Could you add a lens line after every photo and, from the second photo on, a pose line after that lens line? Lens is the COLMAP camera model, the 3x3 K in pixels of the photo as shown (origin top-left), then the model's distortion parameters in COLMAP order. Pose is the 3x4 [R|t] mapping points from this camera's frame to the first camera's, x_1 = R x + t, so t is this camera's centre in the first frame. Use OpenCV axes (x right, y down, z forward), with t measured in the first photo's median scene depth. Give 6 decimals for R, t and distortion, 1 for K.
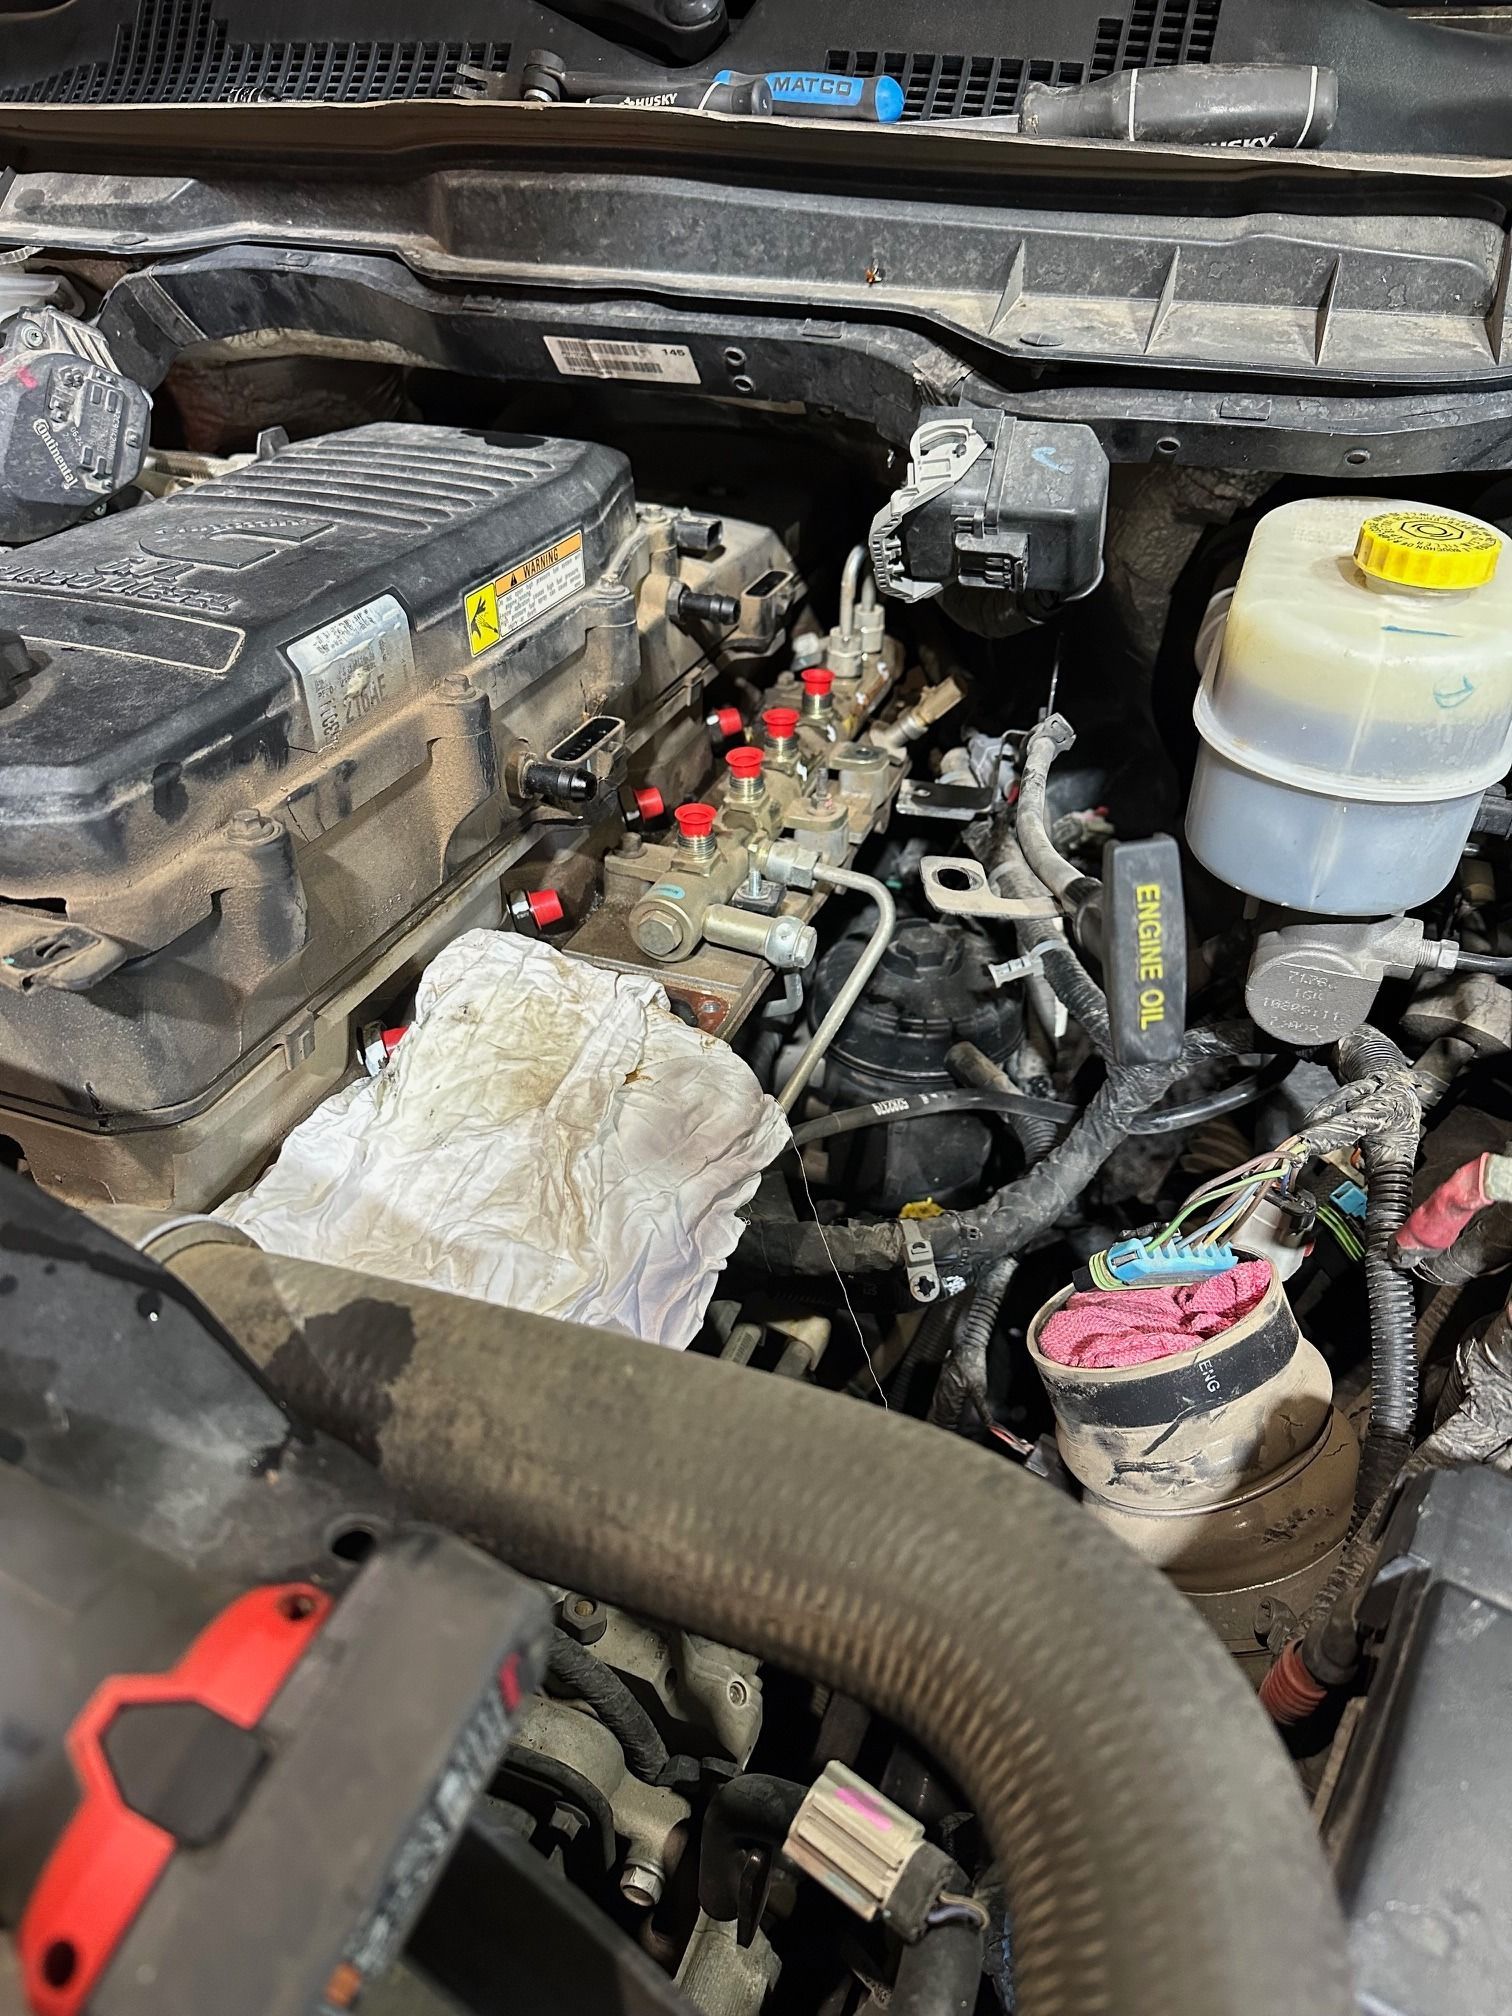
lens RADIAL K [[1452.8, 0, 756.0], [0, 1452.8, 1008.0], [0, 0, 1]] dist [-0.007578, -0.002423]
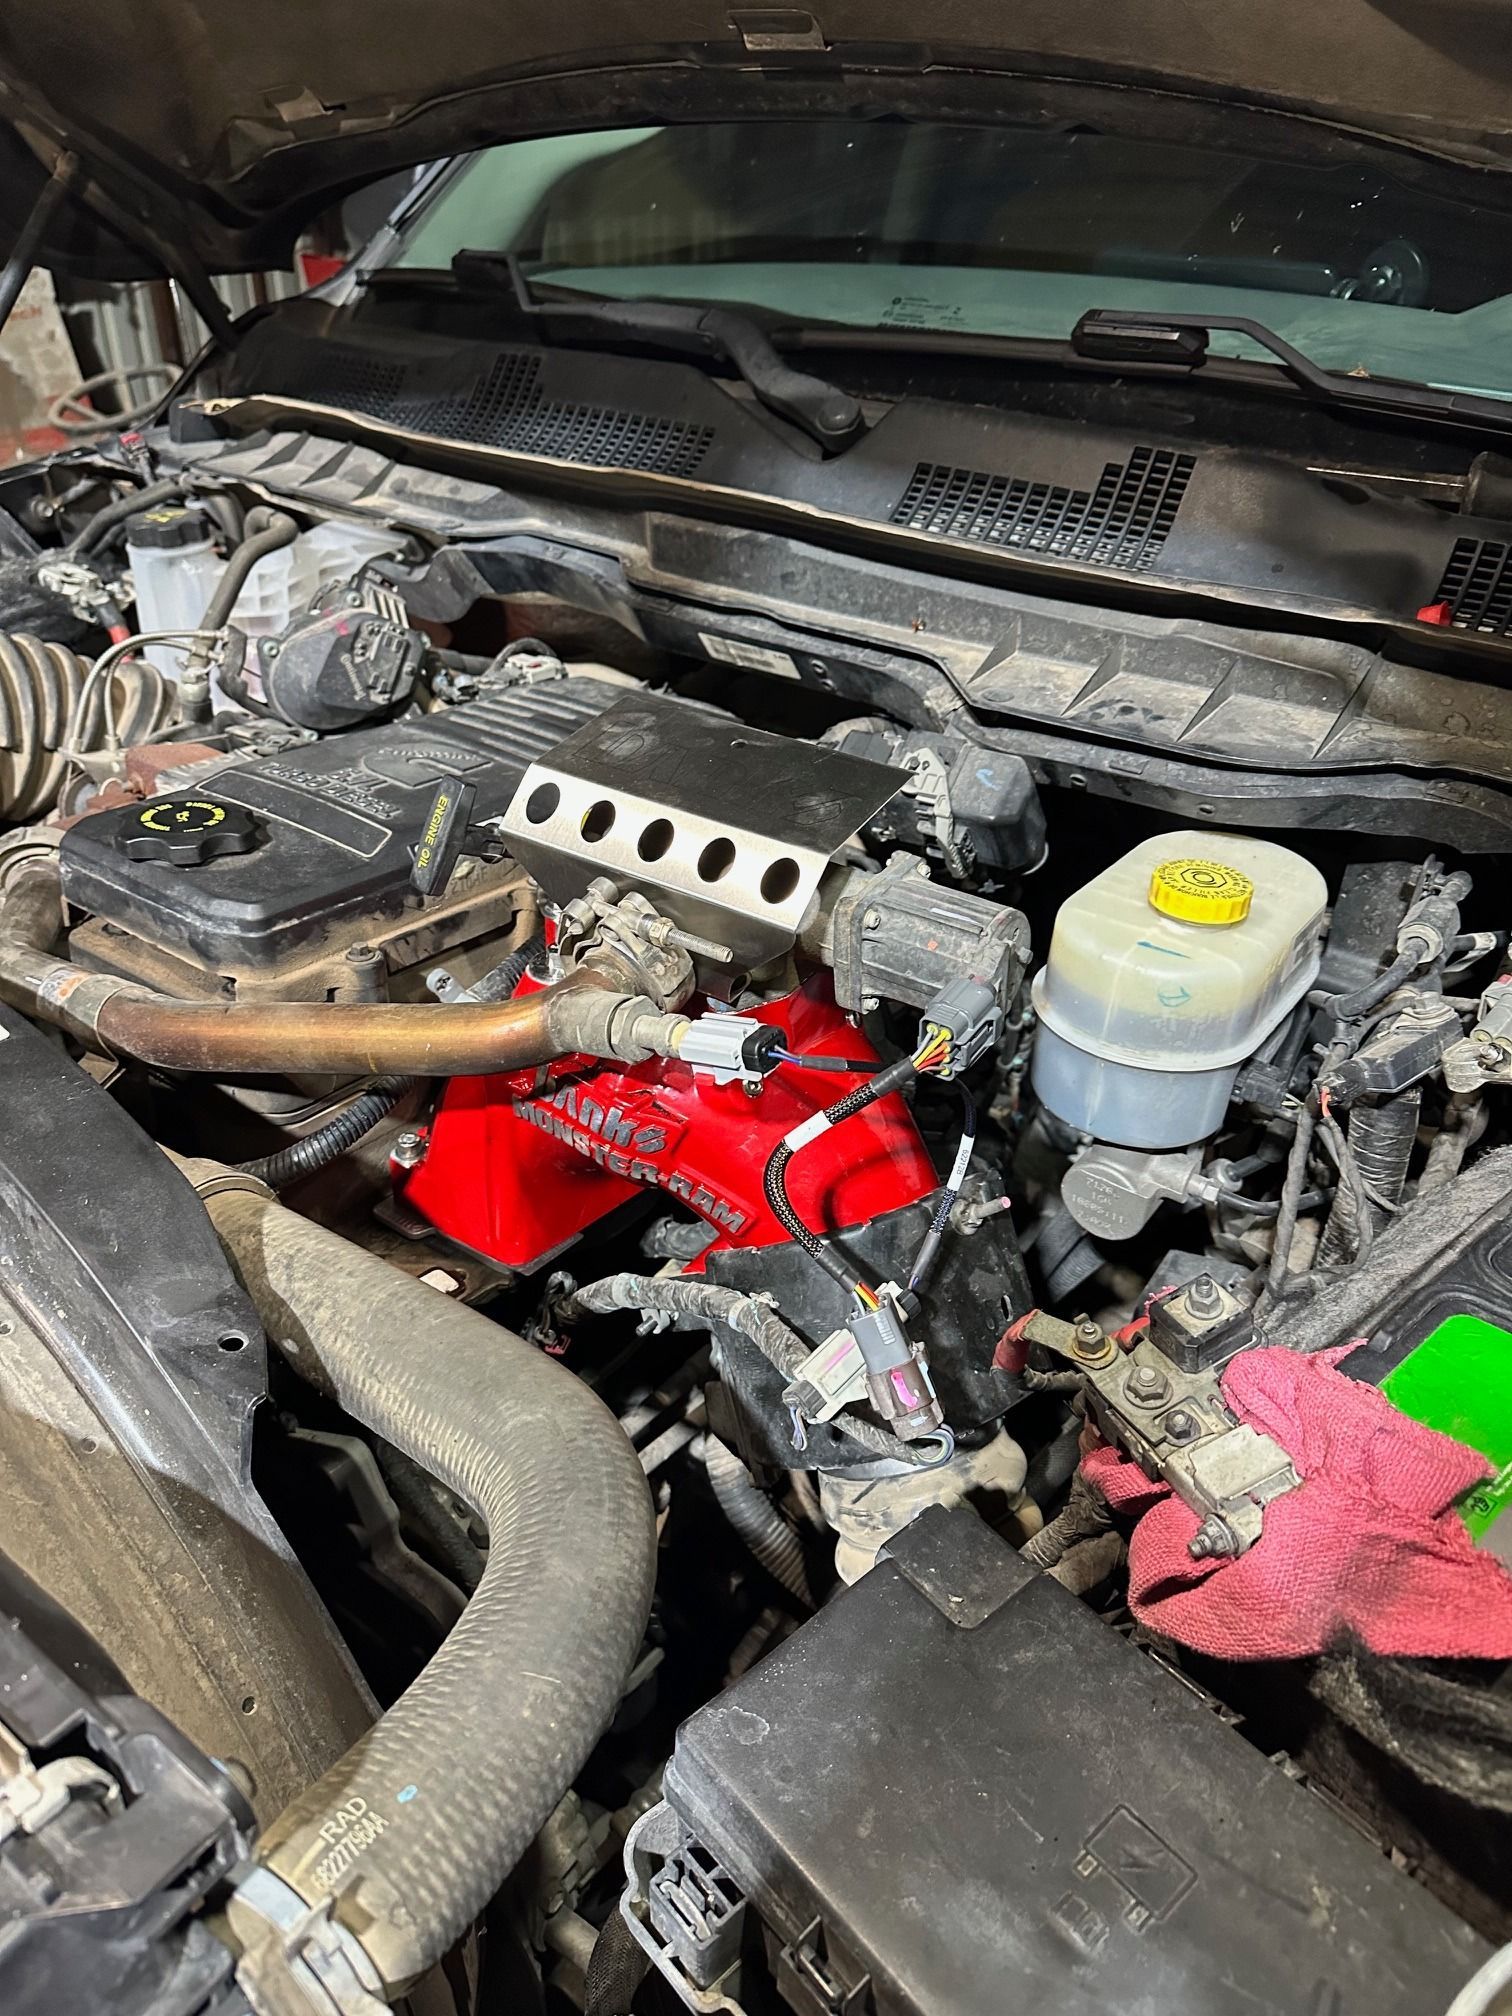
lens RADIAL K [[1392.5, 0, 763.5], [0, 1392.5, 1017.9], [0, 0, 1]] dist [0.058707, -0.086900]
pose [[0.961830, 0.171309, -0.213394, 0.303207], [-0.189460, 0.979560, -0.067576, -0.024294], [0.197456, 0.105426, 0.974626, -0.296304]]
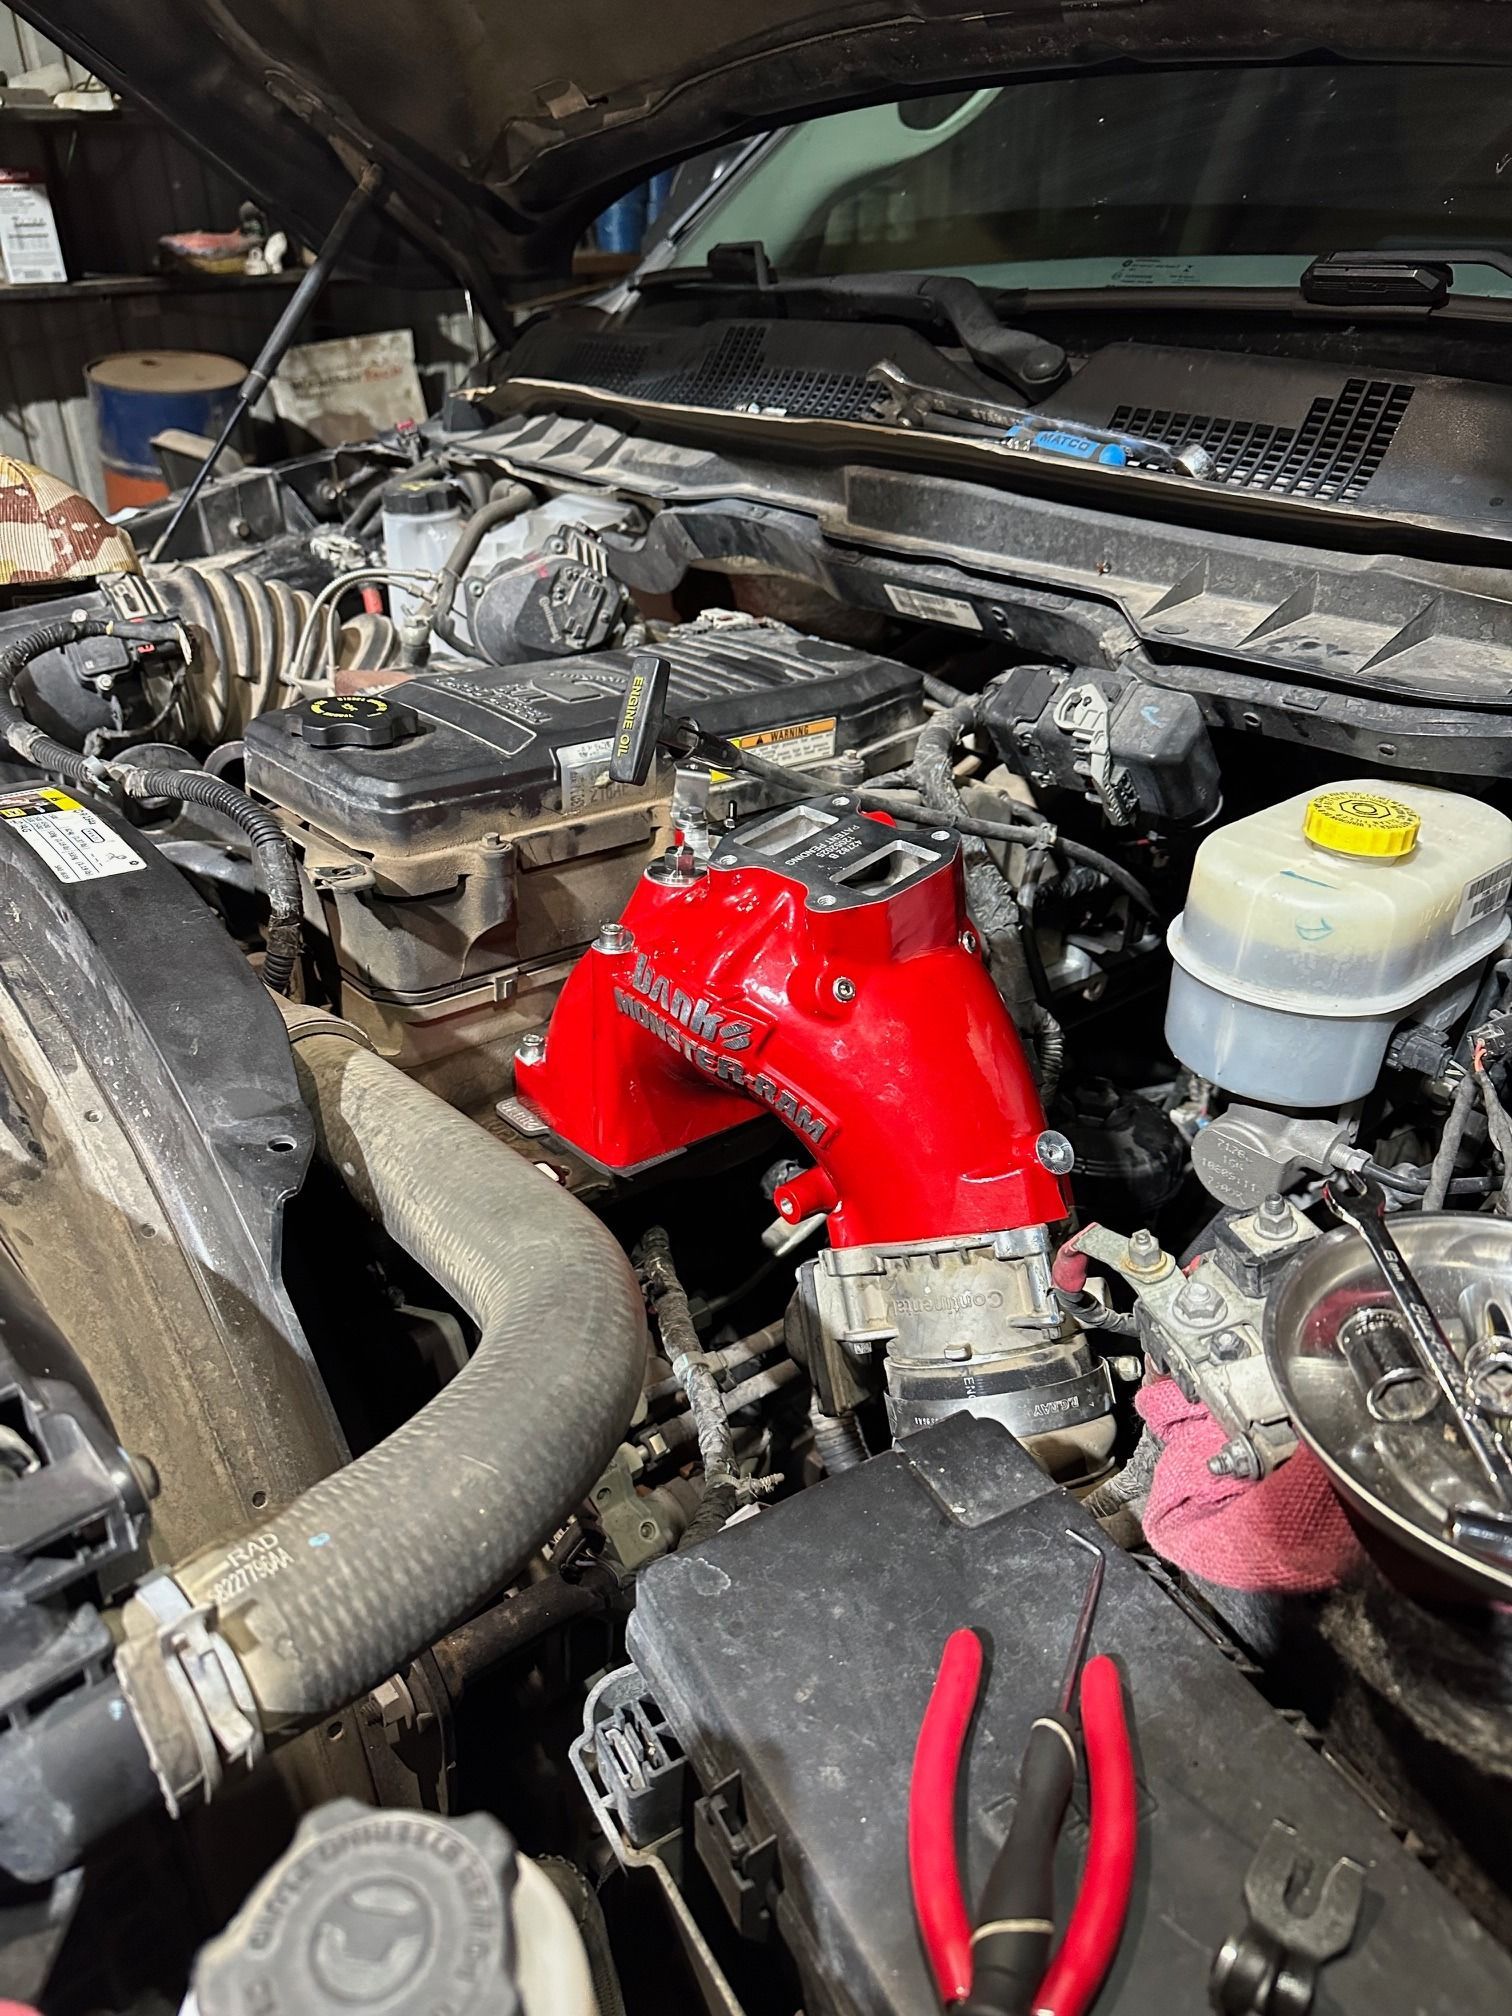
lens RADIAL K [[1400.0, 0, 745.0], [0, 1400.0, 1008.3], [0, 0, 1]] dist [0.041770, -0.063241]
pose [[0.882096, 0.236688, -0.407292, 0.434255], [-0.285538, 0.956316, -0.062667, 0.053150], [0.374667, 0.171575, 0.911146, -0.230699]]
